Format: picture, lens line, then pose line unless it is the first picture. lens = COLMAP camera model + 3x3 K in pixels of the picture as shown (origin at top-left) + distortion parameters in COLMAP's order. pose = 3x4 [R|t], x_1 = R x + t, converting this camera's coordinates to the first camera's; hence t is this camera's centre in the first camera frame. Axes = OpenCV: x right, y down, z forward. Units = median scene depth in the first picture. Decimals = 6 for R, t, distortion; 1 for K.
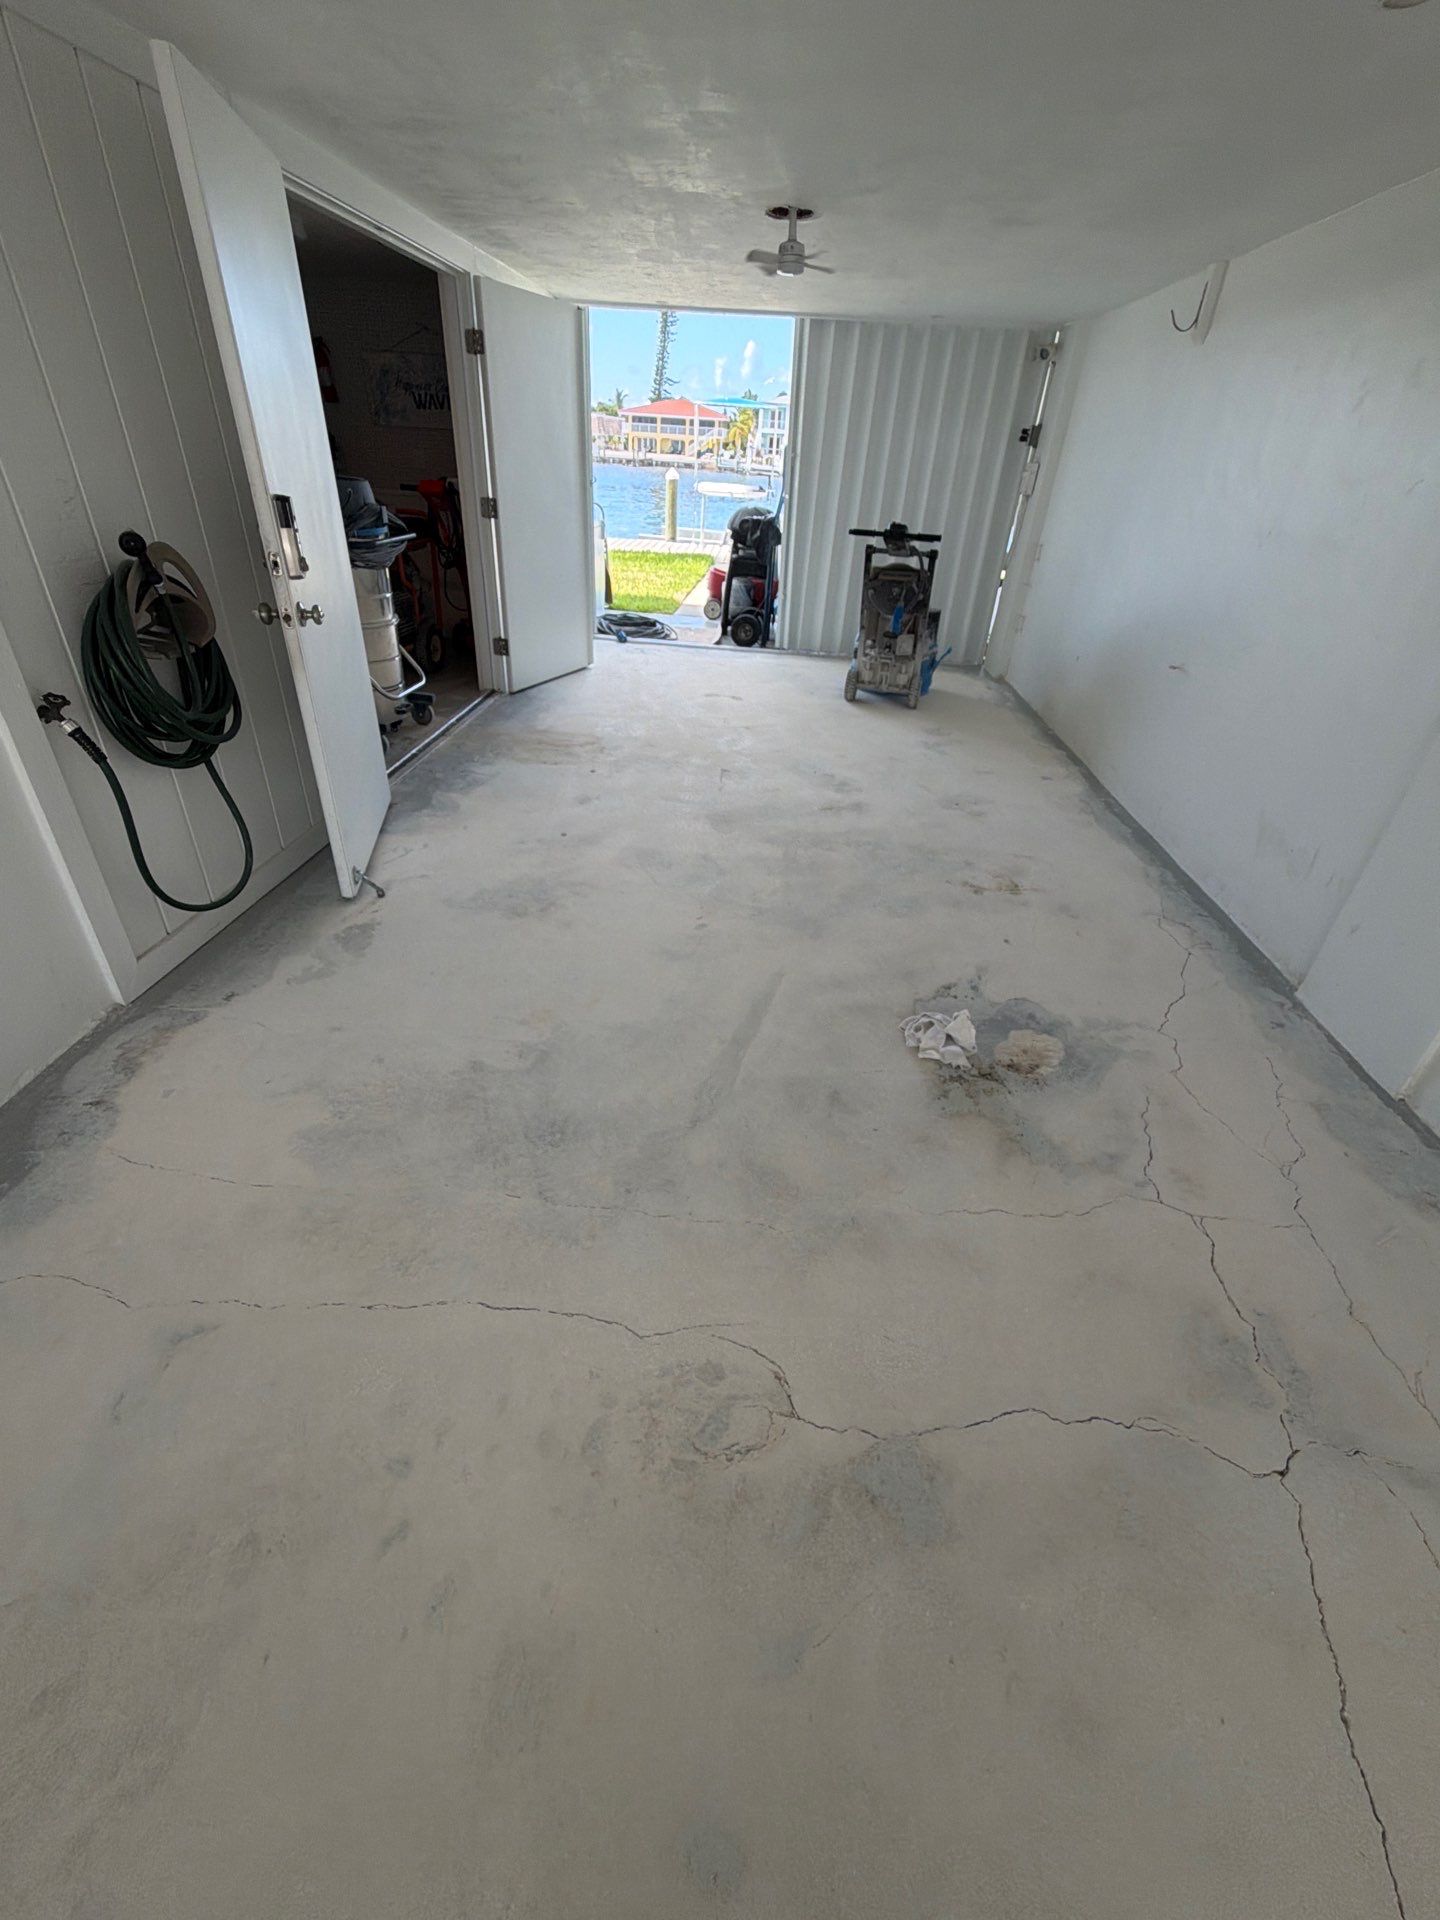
lens RADIAL K [[796.1, 0, 721.2], [0, 796.1, 963.5], [0, 0, 1]] dist [-0.000957, -0.000320]
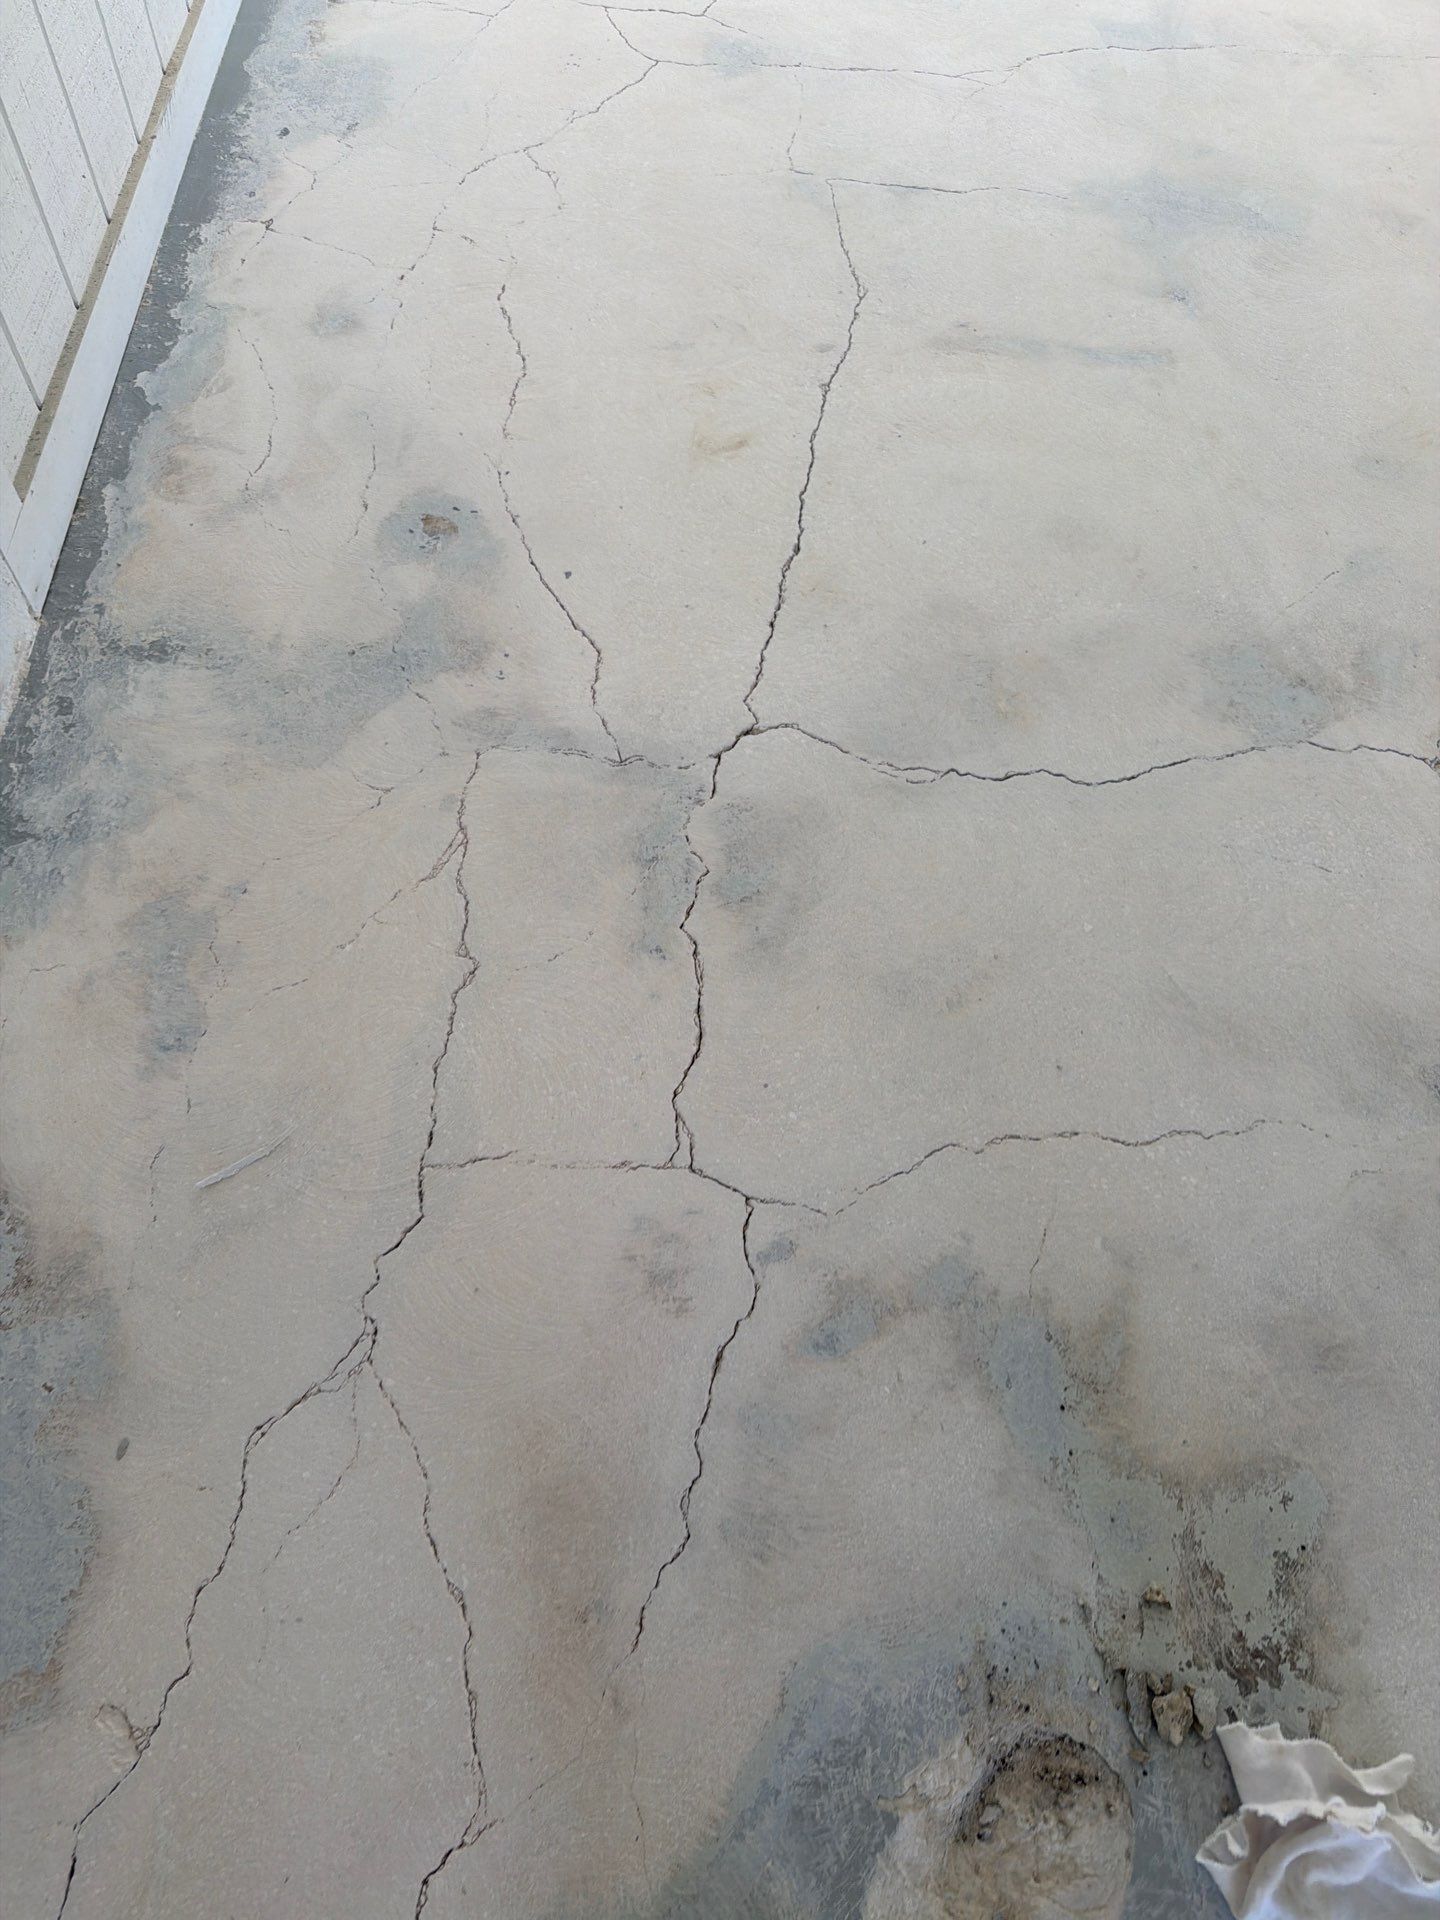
lens RADIAL K [[1342.5, 0, 720.0], [0, 1342.5, 960.0], [0, 0, 1]] dist [0.117524, -0.201954]
pose [[-0.990996, 0.044478, -0.126292, 0.425036], [-0.126714, -0.006797, 0.991916, -0.255853], [0.043260, 0.998987, 0.012372, 0.565452]]
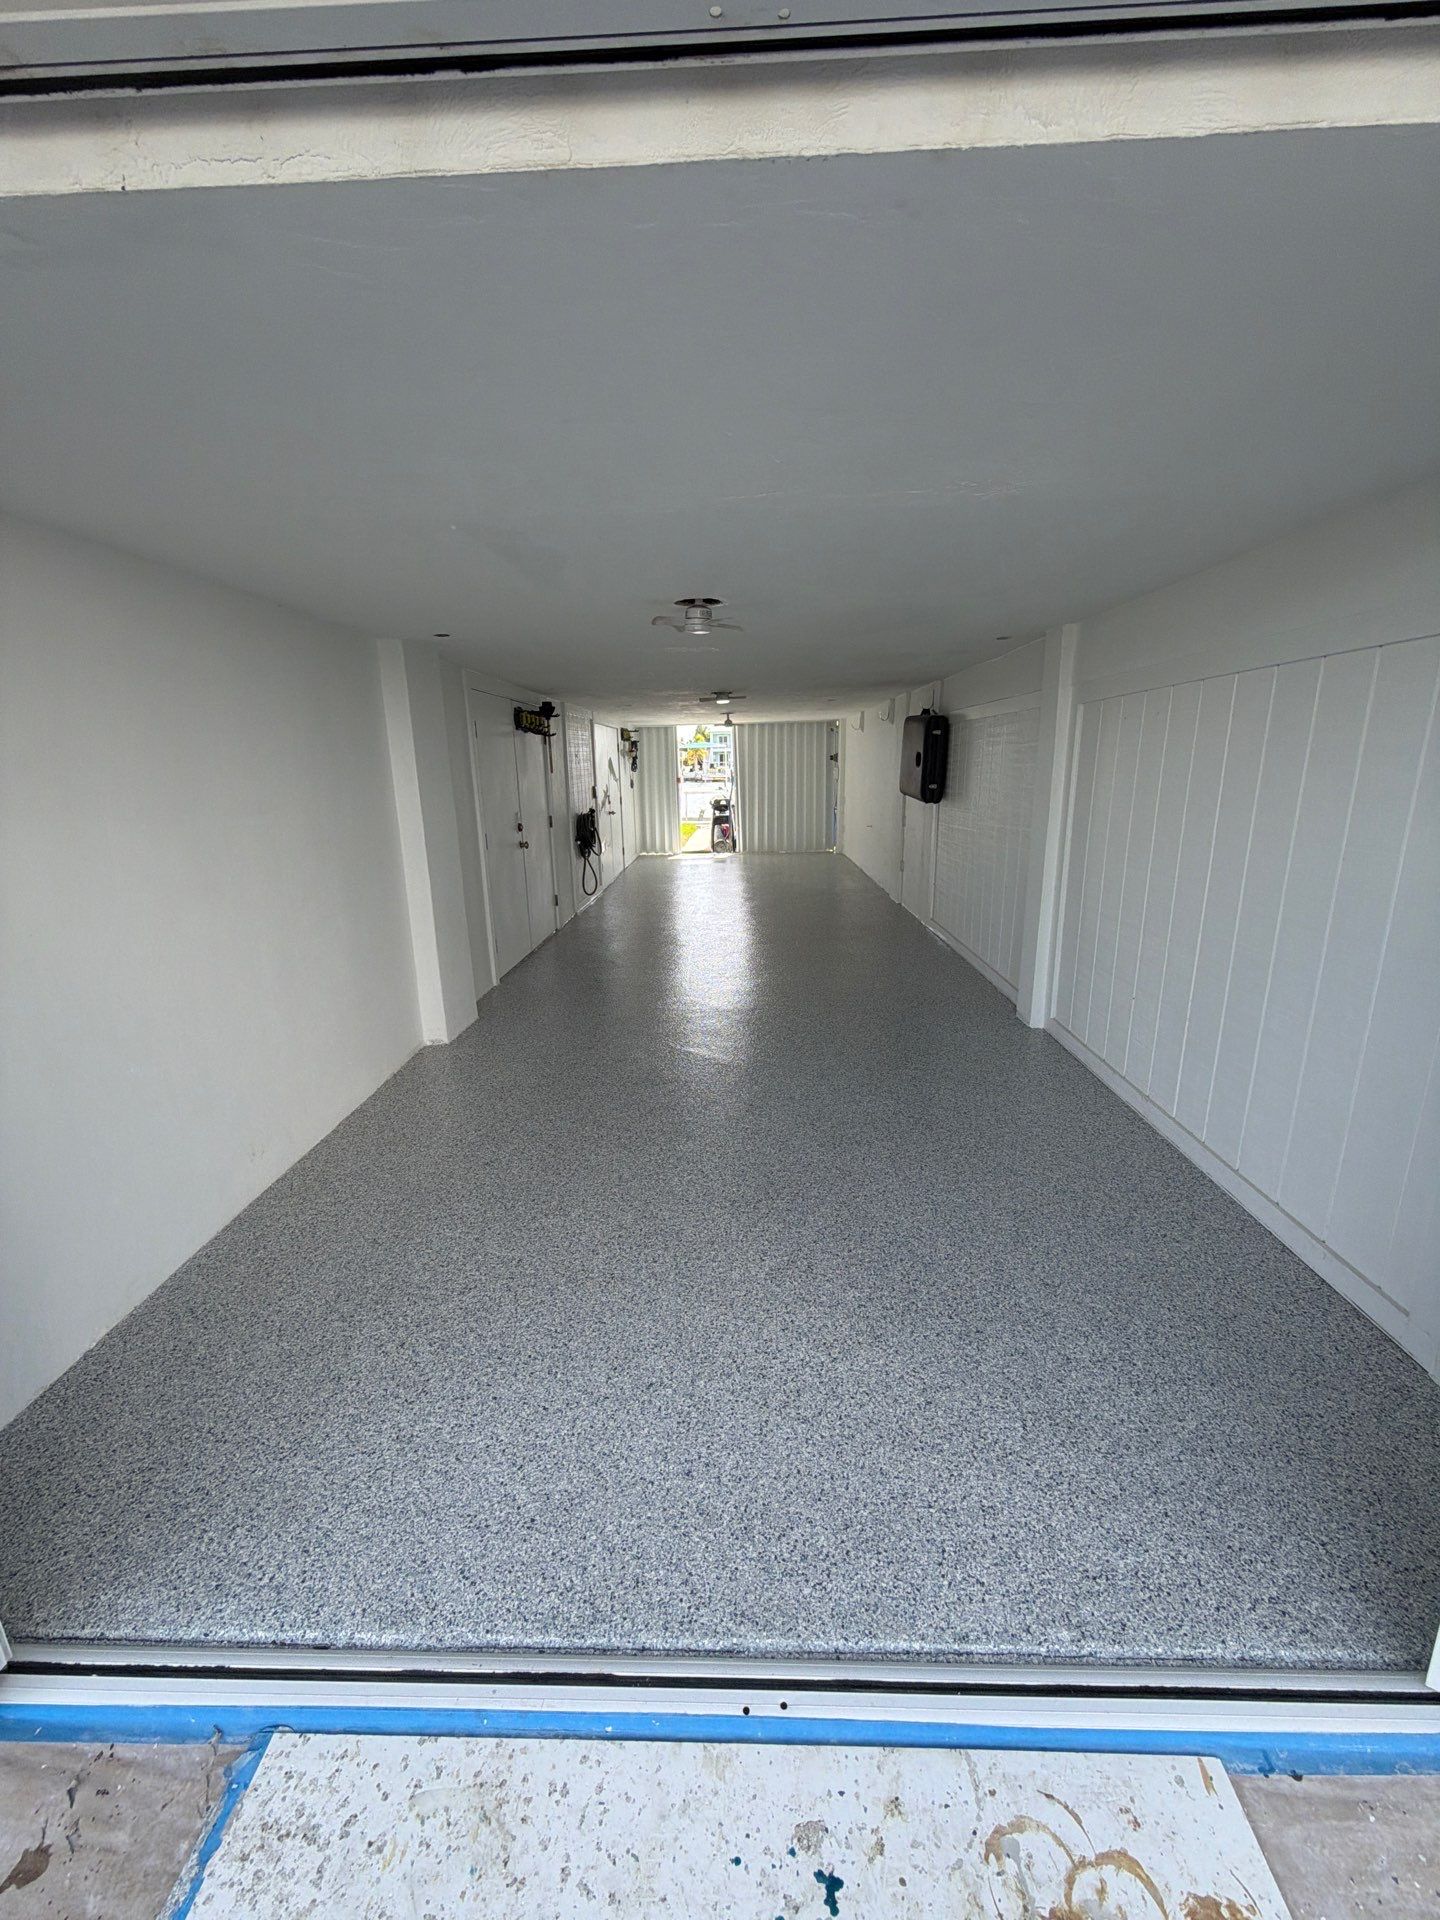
lens RADIAL K [[761.8, 0, 719.1], [0, 761.8, 963.0], [0, 0, 1]] dist [-0.001919, 0.000610]
pose [[0.996037, -0.084033, 0.029125, -0.151608], [0.088926, 0.946211, -0.311091, 1.227390], [-0.001417, 0.312448, 0.949934, -2.003274]]
